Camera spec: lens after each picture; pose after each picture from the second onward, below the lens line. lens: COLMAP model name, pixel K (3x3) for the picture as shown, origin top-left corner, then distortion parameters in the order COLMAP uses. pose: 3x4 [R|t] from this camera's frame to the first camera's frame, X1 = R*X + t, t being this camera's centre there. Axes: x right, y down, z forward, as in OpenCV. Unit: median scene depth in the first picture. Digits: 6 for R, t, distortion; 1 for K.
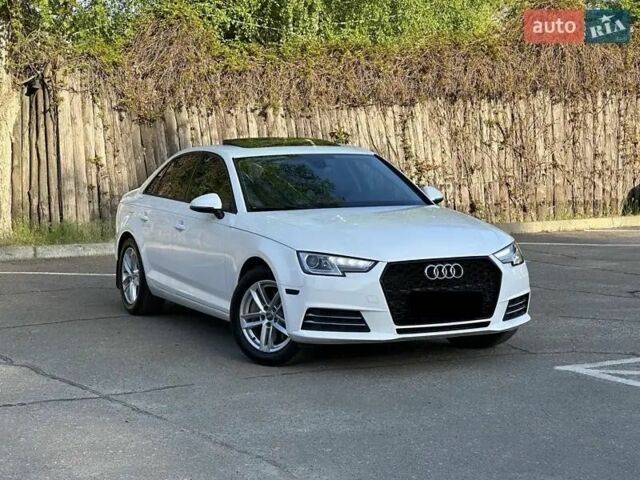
lens RADIAL K [[1382.6, 0, 336.9], [0, 1382.6, 241.6], [0, 0, 1]] dist [-0.019599, 2.130086]
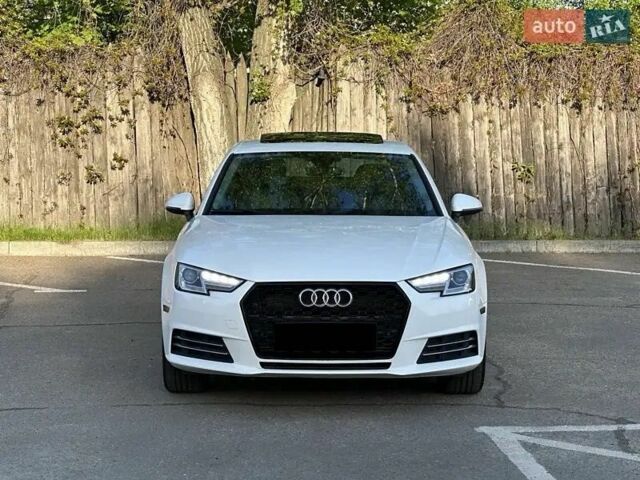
lens RADIAL K [[1383.9, 0, 320.0], [0, 1383.9, 240.0], [0, 0, 1]] dist [0.011221, 2.016936]
pose [[0.907866, 0.049440, -0.416335, 0.183308], [-0.047559, 0.998757, 0.014896, -0.010862], [0.416554, 0.006277, 0.909089, 0.110234]]
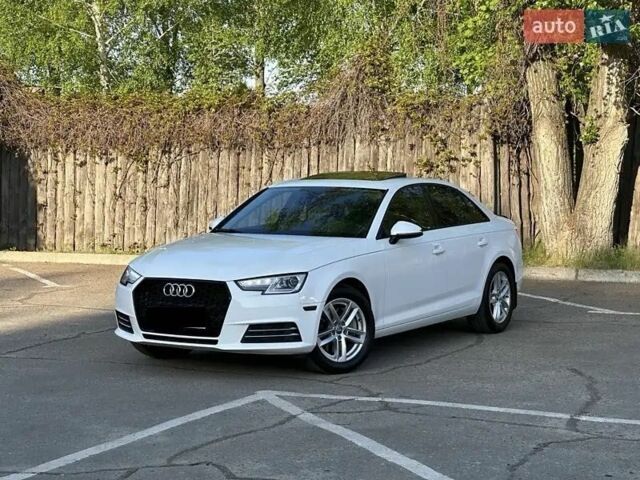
lens RADIAL K [[1383.9, 0, 320.0], [0, 1383.9, 240.0], [0, 0, 1]] dist [0.011221, 2.016936]
pose [[0.559359, 0.057910, -0.826900, 0.483011], [-0.072165, 0.997171, 0.021018, -0.023317], [0.825778, 0.047917, 0.561955, 0.196991]]
